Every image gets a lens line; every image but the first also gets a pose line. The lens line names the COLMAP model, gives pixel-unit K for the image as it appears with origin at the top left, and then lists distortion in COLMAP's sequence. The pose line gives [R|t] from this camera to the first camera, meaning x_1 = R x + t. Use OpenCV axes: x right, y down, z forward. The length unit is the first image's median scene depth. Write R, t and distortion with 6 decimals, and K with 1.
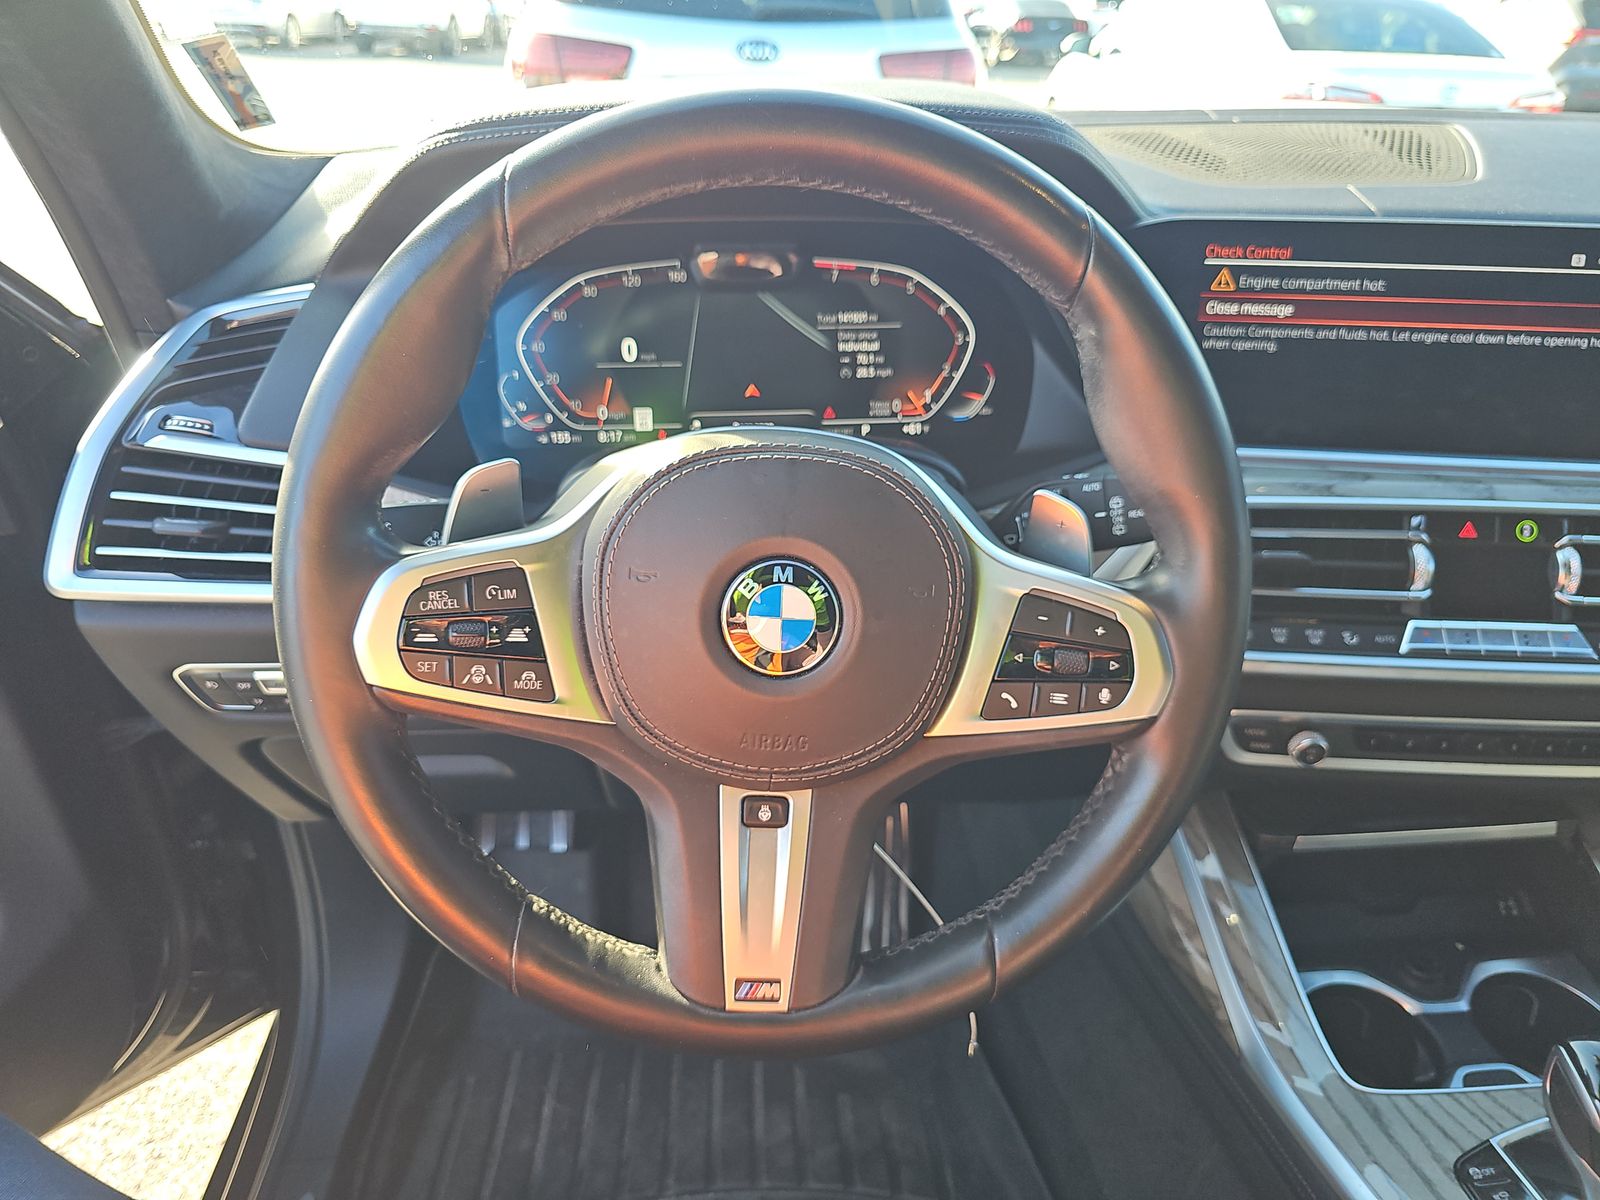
lens RADIAL K [[1072.9, 0, 783.8], [0, 1072.9, 611.1], [0, 0, 1]] dist [0.011380, -0.033426]
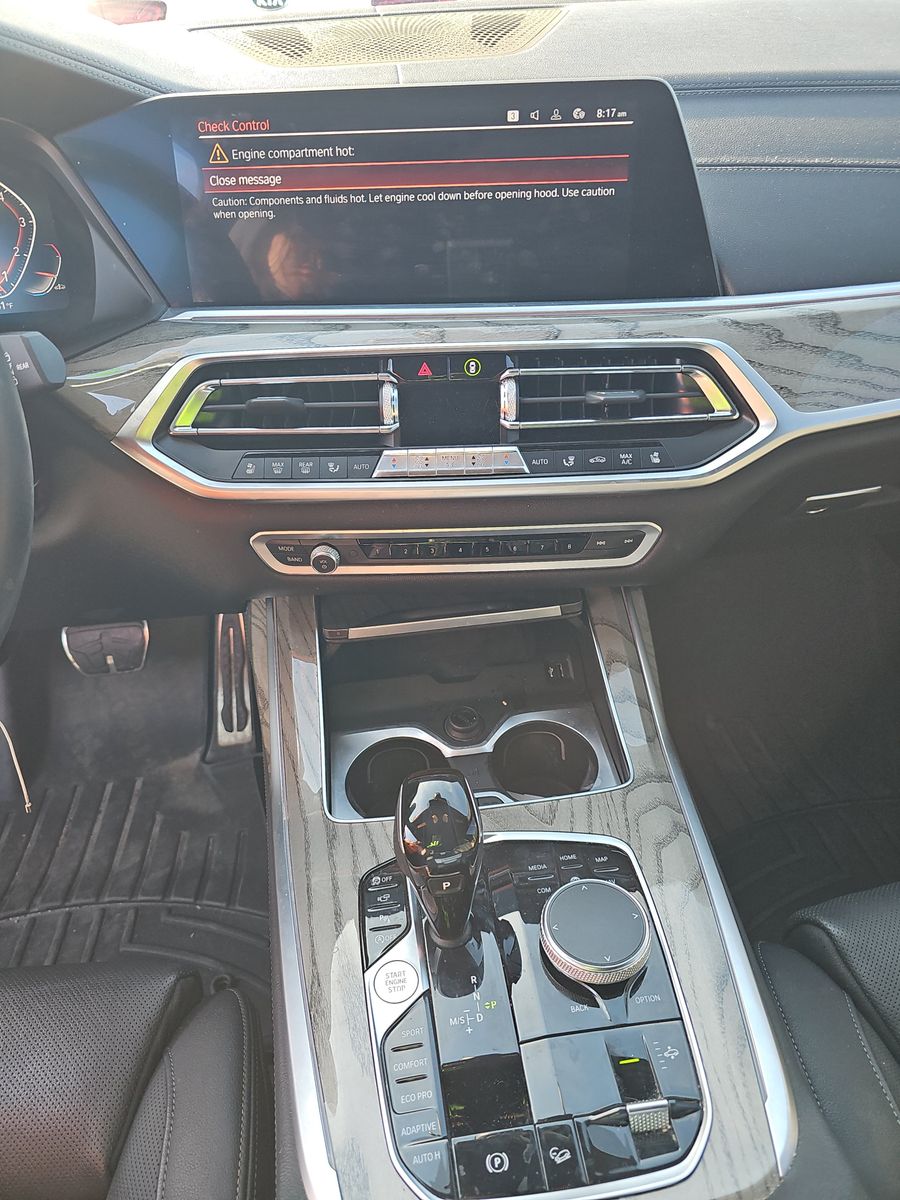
lens RADIAL K [[804.7, 0, 452.3], [0, 804.7, 606.7], [0, 0, 1]] dist [0.011380, -0.033426]
pose [[0.997688, -0.062333, 0.027066, 0.601982], [0.056648, 0.982863, 0.175416, 0.026656], [-0.037536, -0.173477, 0.984122, 0.071906]]
